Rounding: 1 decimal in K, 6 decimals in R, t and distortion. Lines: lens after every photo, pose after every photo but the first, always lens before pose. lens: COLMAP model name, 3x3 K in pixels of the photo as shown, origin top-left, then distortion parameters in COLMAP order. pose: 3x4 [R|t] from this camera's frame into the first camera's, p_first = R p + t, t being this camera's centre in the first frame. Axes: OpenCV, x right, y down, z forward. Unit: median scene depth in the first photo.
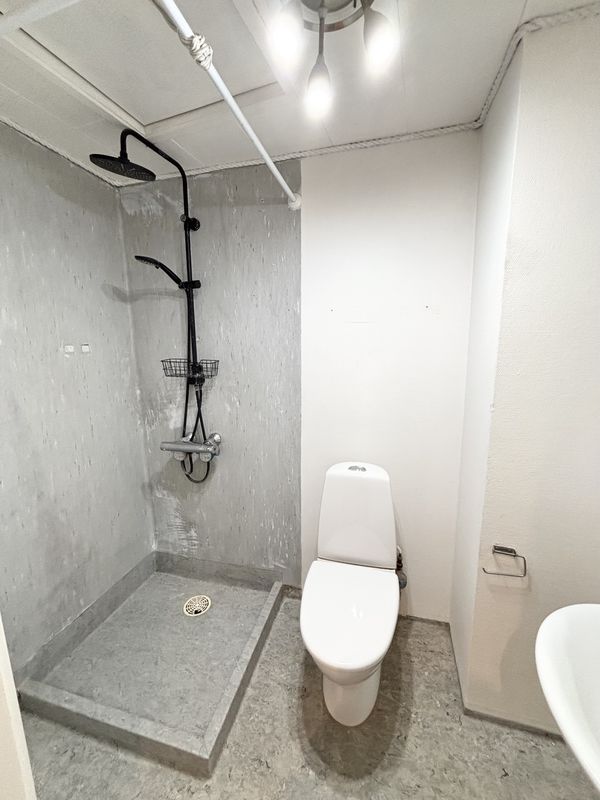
lens RADIAL K [[321.7, 0, 300.0], [0, 321.7, 400.0], [0, 0, 1]] dist [-0.000493, -0.000033]
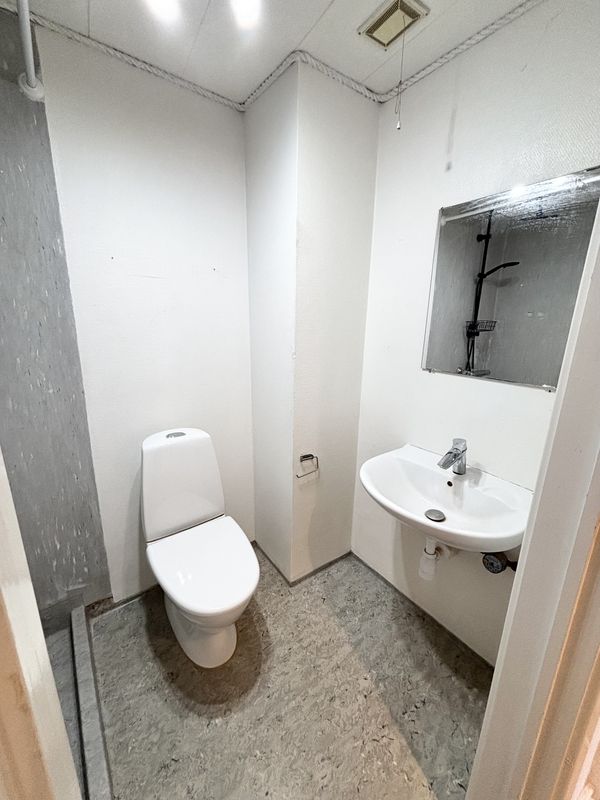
lens RADIAL K [[321.7, 0, 300.0], [0, 321.7, 400.0], [0, 0, 1]] dist [-0.000493, -0.000033]
pose [[0.616162, -0.174891, 0.767957, -0.366819], [0.108275, 0.984587, 0.137352, 0.022981], [-0.780142, -0.001480, 0.625601, 0.127128]]
